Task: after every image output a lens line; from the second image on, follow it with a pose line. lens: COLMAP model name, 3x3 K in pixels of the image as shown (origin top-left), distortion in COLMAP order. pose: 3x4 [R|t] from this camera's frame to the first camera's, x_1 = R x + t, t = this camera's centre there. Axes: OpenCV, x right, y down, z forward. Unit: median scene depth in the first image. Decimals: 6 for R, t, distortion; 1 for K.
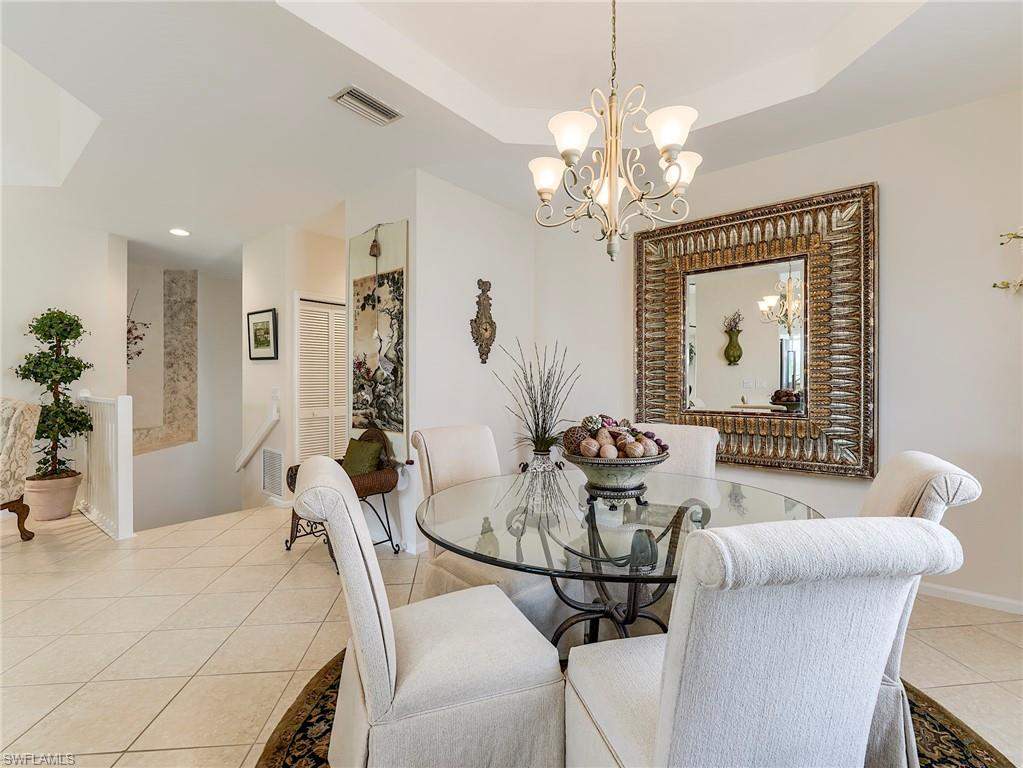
lens RADIAL K [[465.3, 0, 509.2], [0, 465.3, 382.2], [0, 0, 1]] dist [-0.003439, -0.000318]
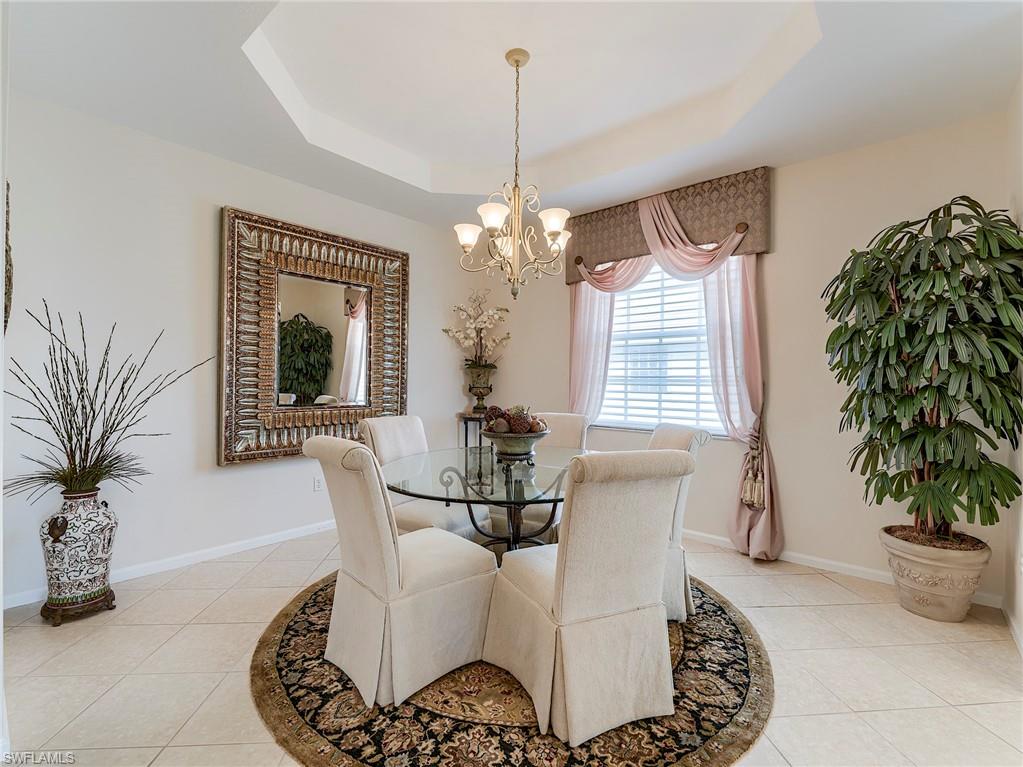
lens RADIAL K [[465.3, 0, 509.1], [0, 465.3, 381.8], [0, 0, 1]] dist [-0.003439, -0.000318]
pose [[0.028202, -0.005667, 0.999586, -0.673796], [-0.006434, 0.999962, 0.005850, -0.007418], [-0.999582, -0.006596, 0.028165, 0.534124]]
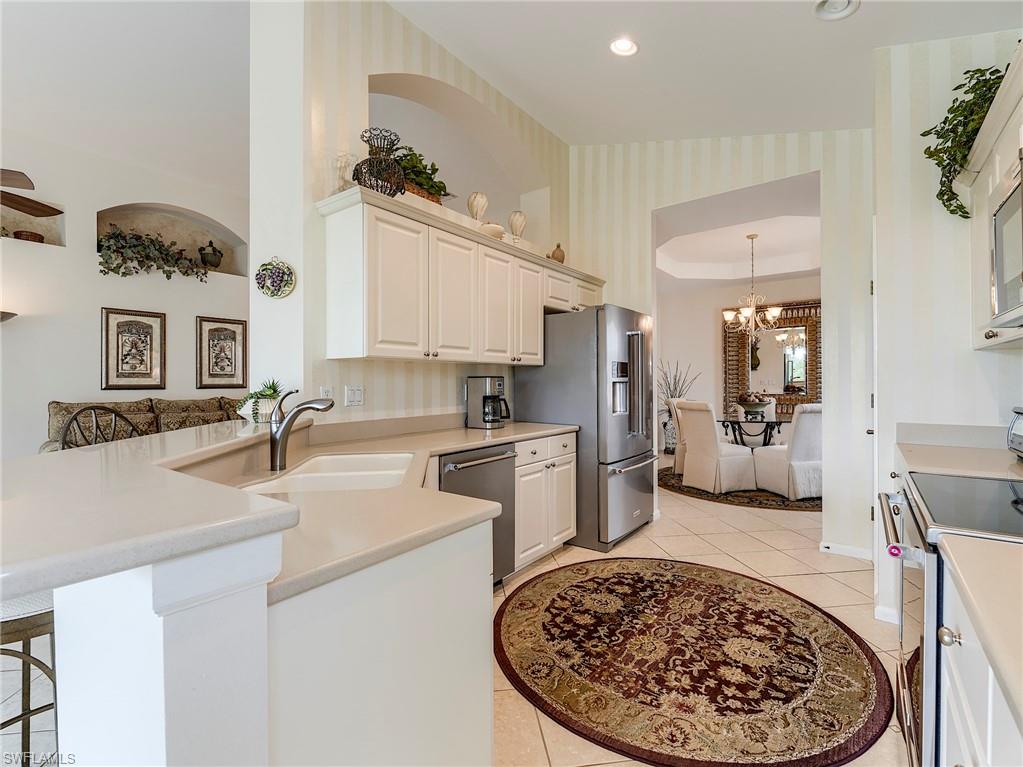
lens RADIAL K [[465.3, 0, 510.3], [0, 465.3, 384.6], [0, 0, 1]] dist [-0.003439, -0.000318]
pose [[0.999454, -0.000496, 0.033027, -0.874904], [0.000267, 0.999976, 0.006911, 0.002259], [-0.033029, -0.006898, 0.999431, -1.218342]]
